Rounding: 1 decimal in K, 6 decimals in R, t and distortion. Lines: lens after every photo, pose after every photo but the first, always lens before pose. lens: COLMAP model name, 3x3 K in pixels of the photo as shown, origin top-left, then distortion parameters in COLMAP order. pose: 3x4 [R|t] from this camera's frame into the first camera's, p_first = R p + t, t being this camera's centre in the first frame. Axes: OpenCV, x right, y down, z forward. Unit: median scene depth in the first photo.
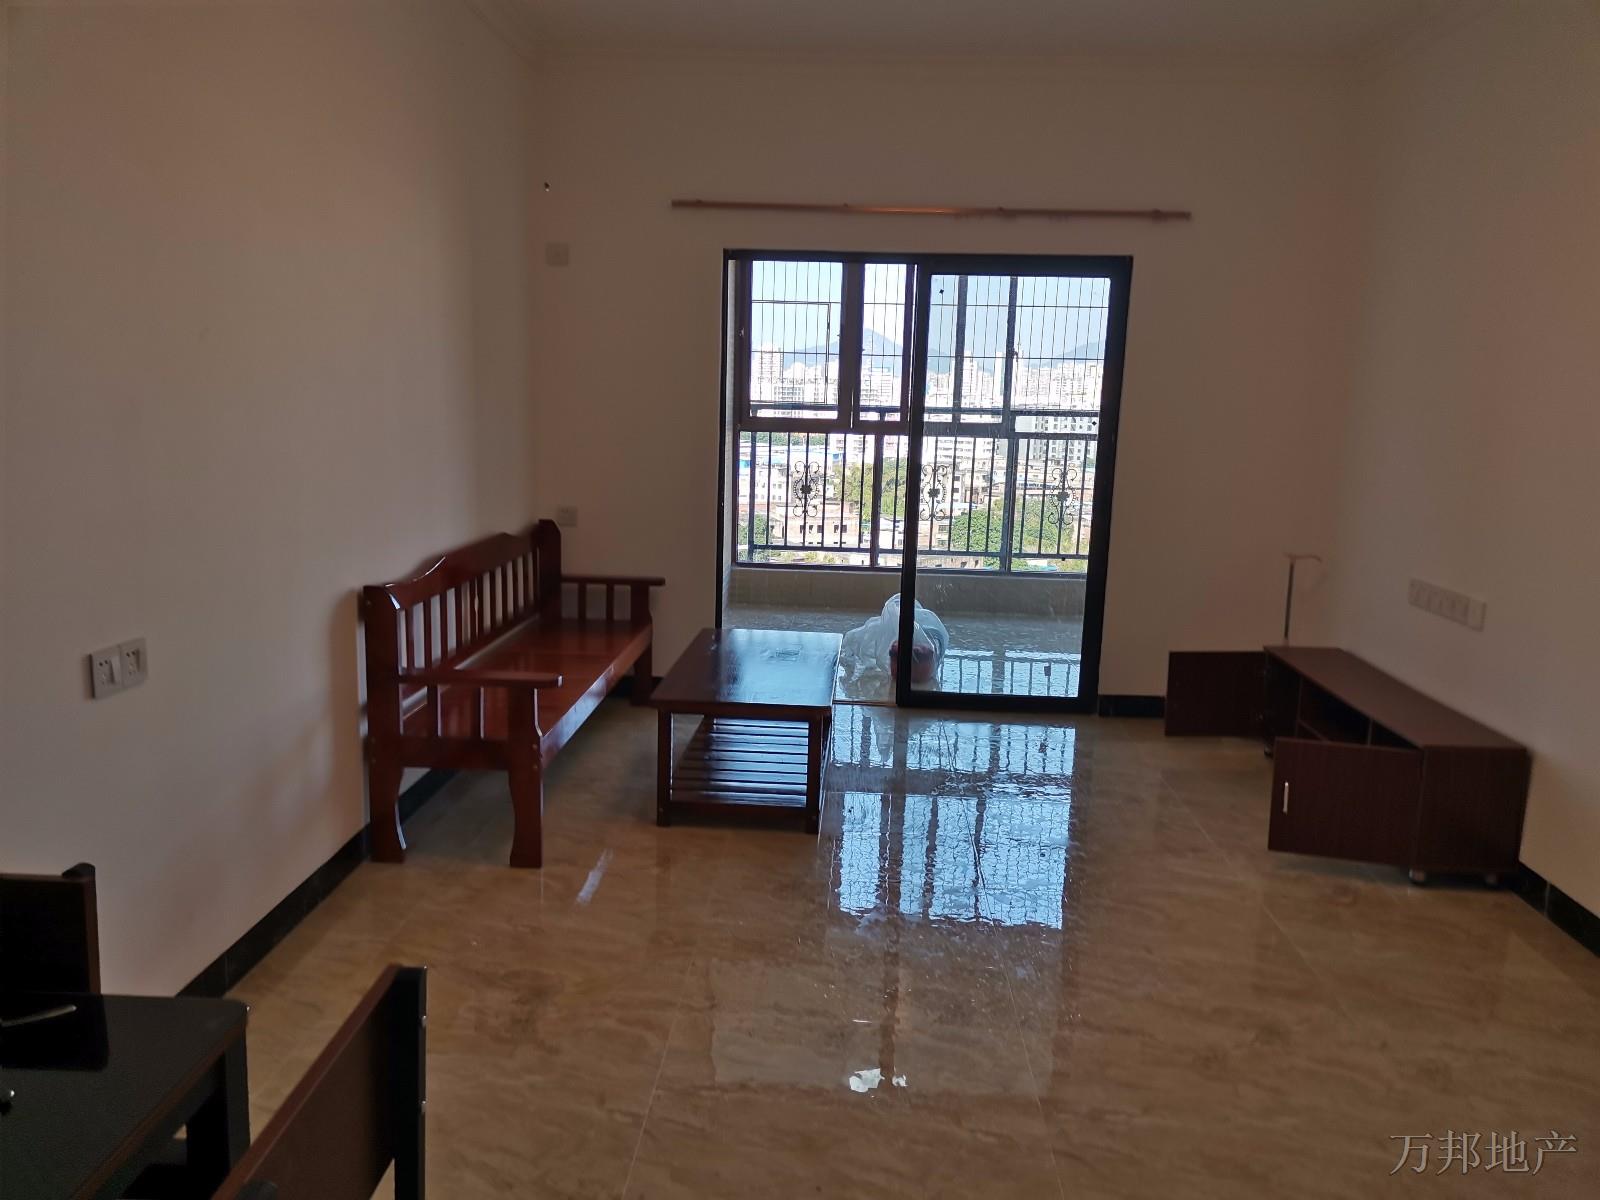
lens RADIAL K [[1187.7, 0, 798.8], [0, 1187.7, 599.0], [0, 0, 1]] dist [-0.006086, -0.002071]
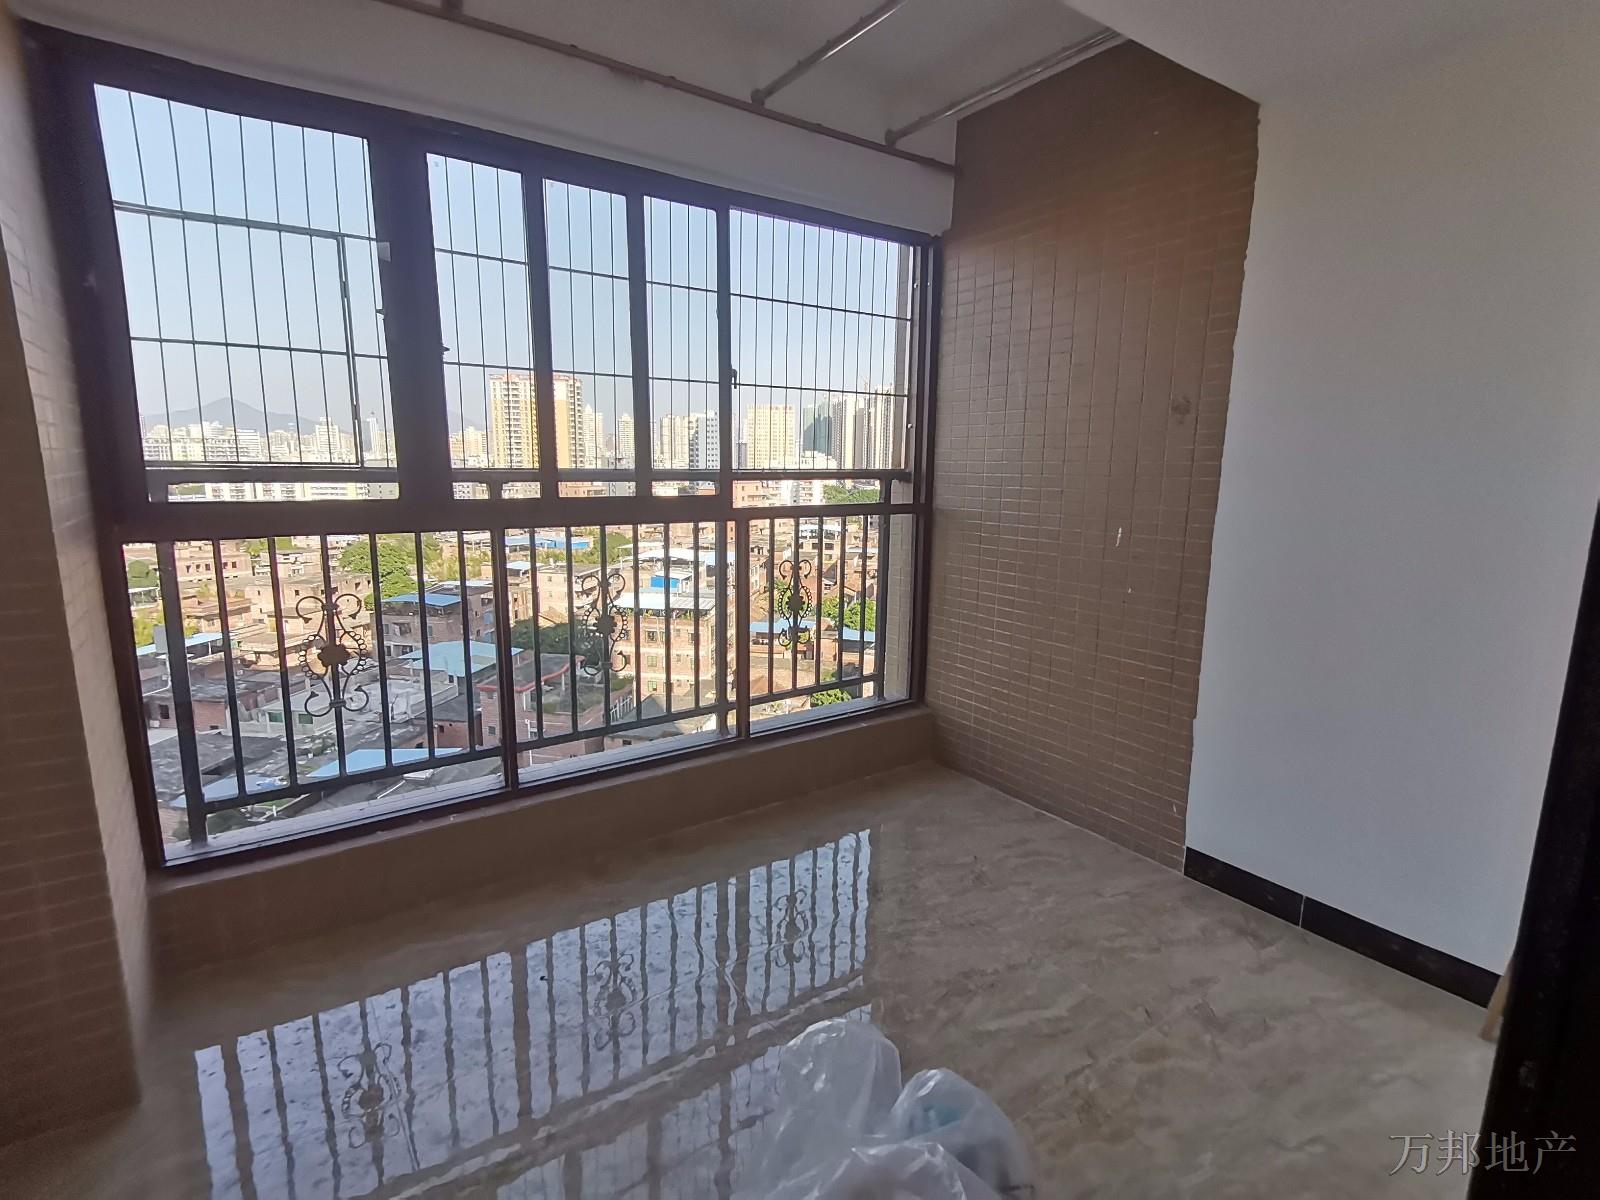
lens RADIAL K [[787.3, 0, 798.8], [0, 787.3, 602.2], [0, 0, 1]] dist [0.001581, -0.001350]
pose [[0.795020, -0.120370, 0.594521, -0.028736], [0.115507, 0.992221, 0.046428, -0.109154], [-0.595484, 0.031760, 0.802739, 0.669198]]
